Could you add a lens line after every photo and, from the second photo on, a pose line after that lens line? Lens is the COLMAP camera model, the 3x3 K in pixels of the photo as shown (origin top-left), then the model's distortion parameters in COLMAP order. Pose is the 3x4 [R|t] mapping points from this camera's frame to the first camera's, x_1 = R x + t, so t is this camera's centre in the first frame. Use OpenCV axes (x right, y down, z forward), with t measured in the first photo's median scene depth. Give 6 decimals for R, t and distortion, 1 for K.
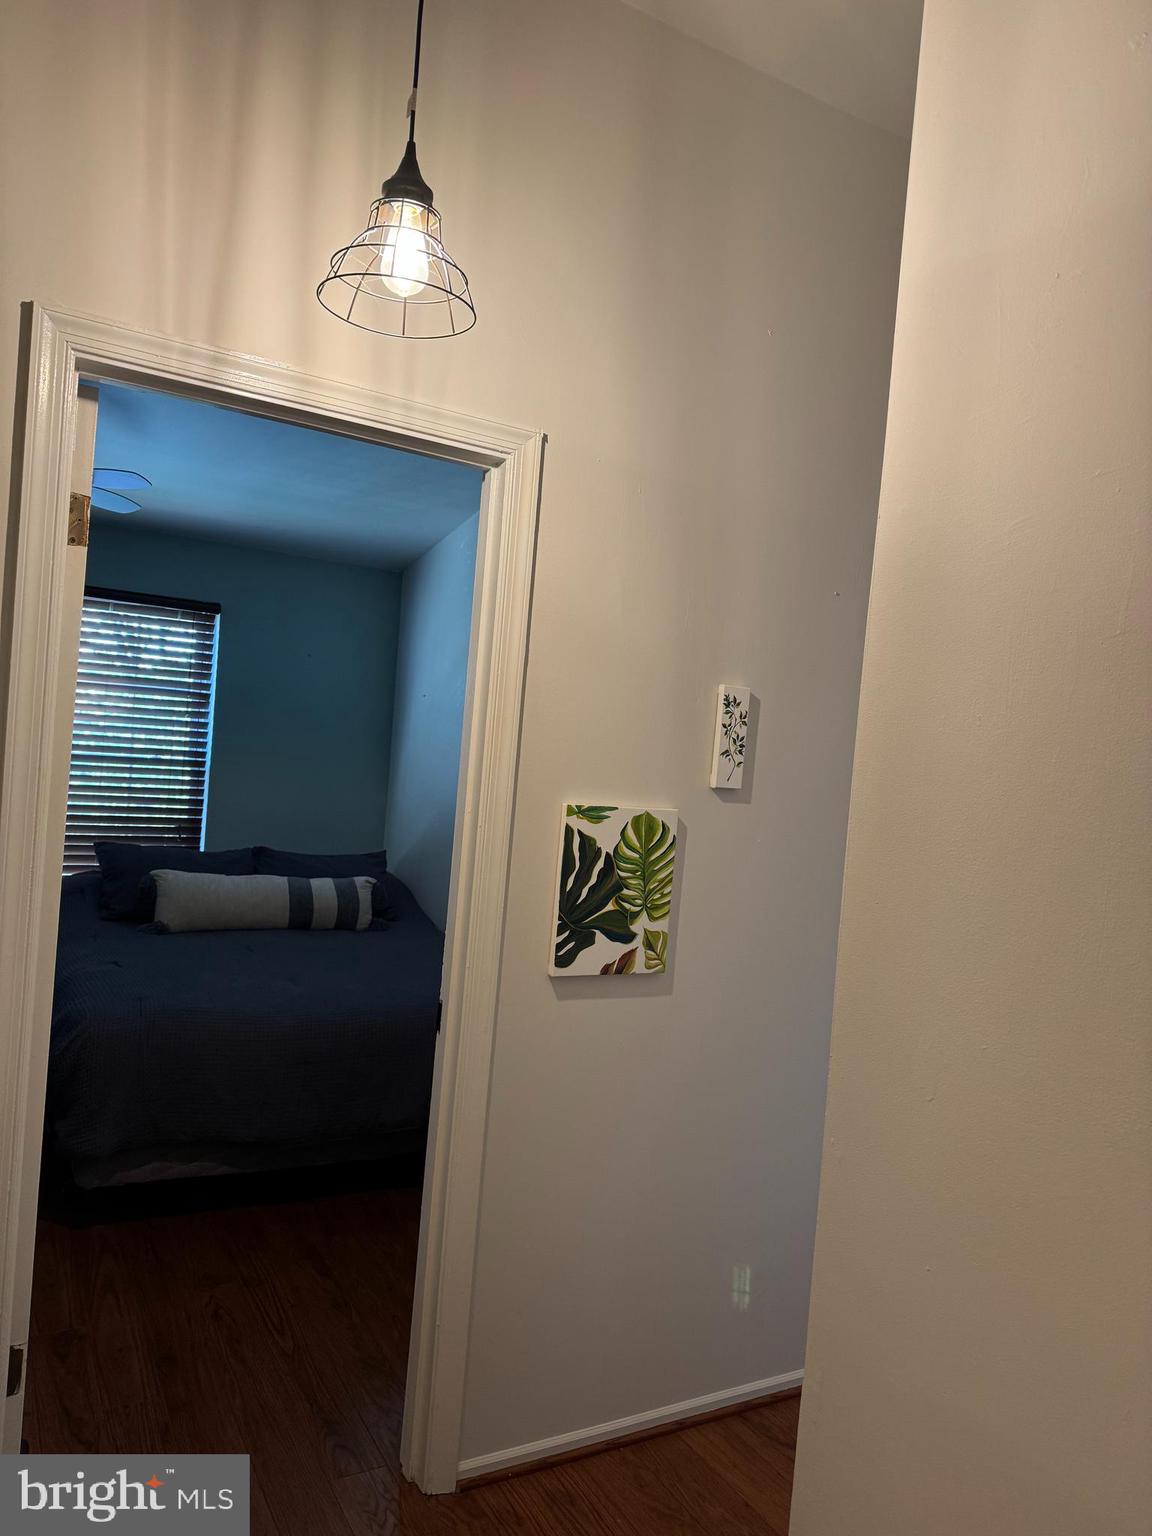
lens RADIAL K [[1071.1, 0, 574.6], [0, 1071.1, 762.5], [0, 0, 1]] dist [0.168751, -0.272404]
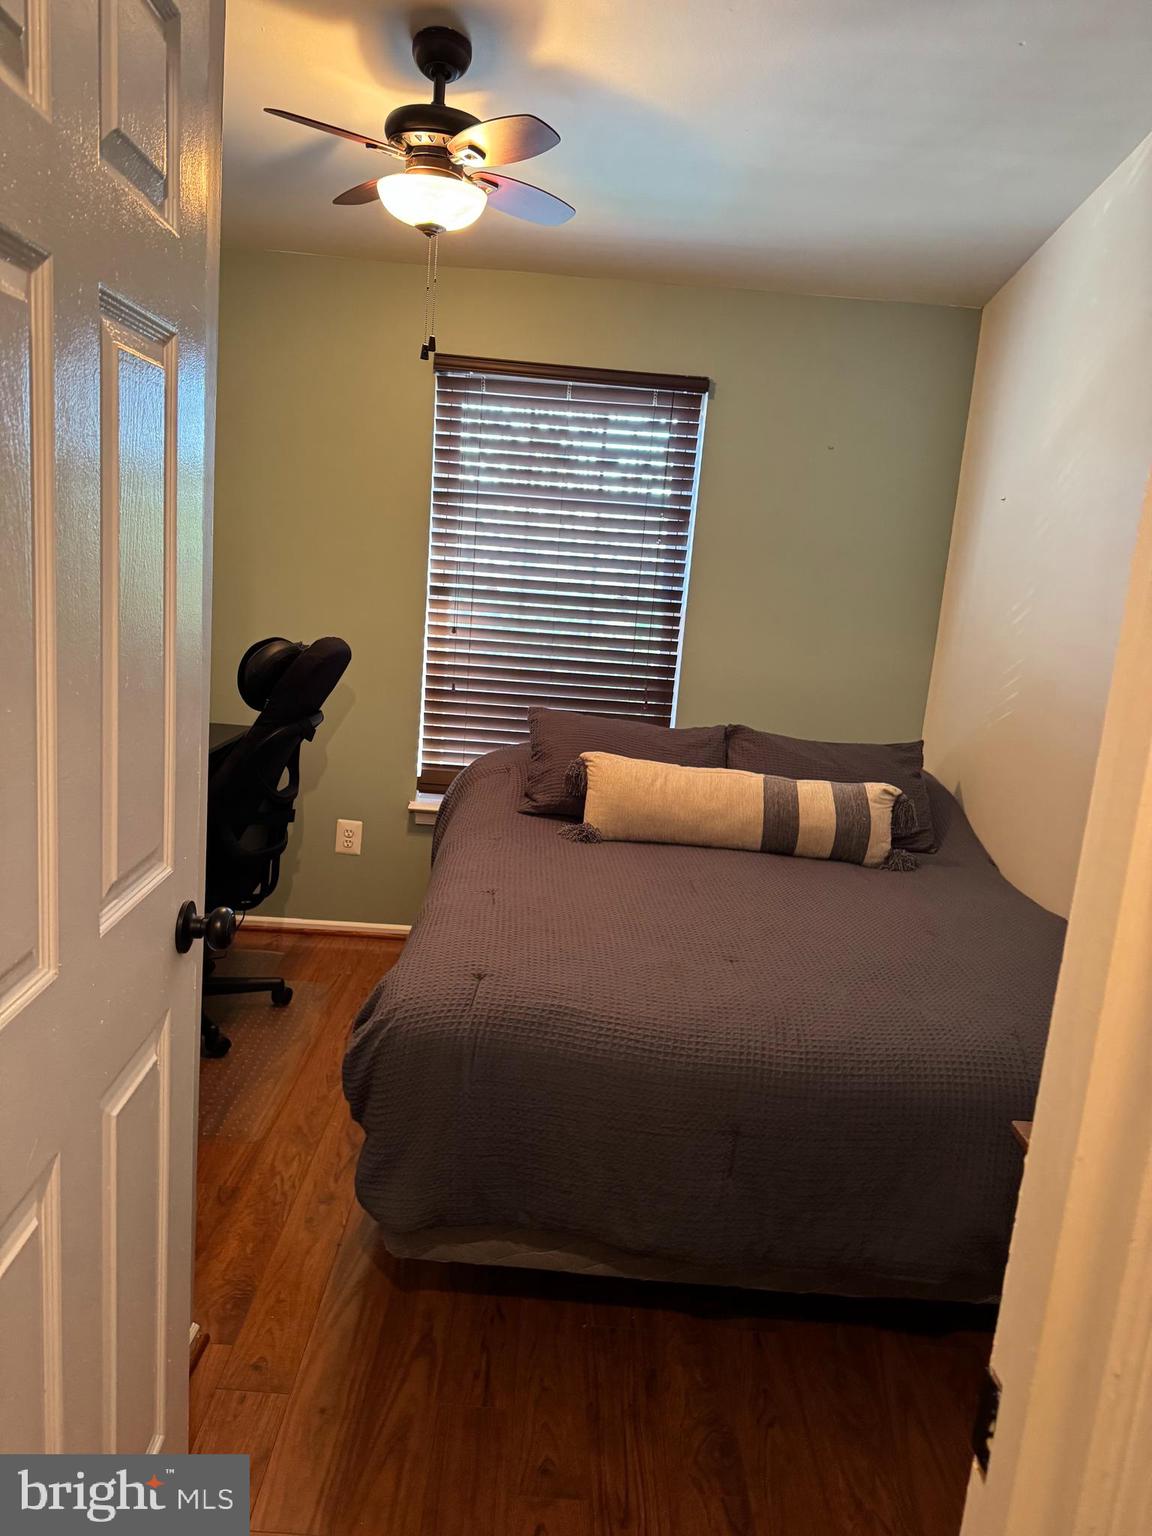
lens RADIAL K [[1071.1, 0, 574.6], [0, 1071.1, 762.5], [0, 0, 1]] dist [0.168751, -0.272404]
pose [[0.874809, 0.081315, -0.477596, -0.046722], [-0.017980, 0.990584, 0.135721, 0.008477], [0.484135, -0.110142, 0.868033, 0.348731]]
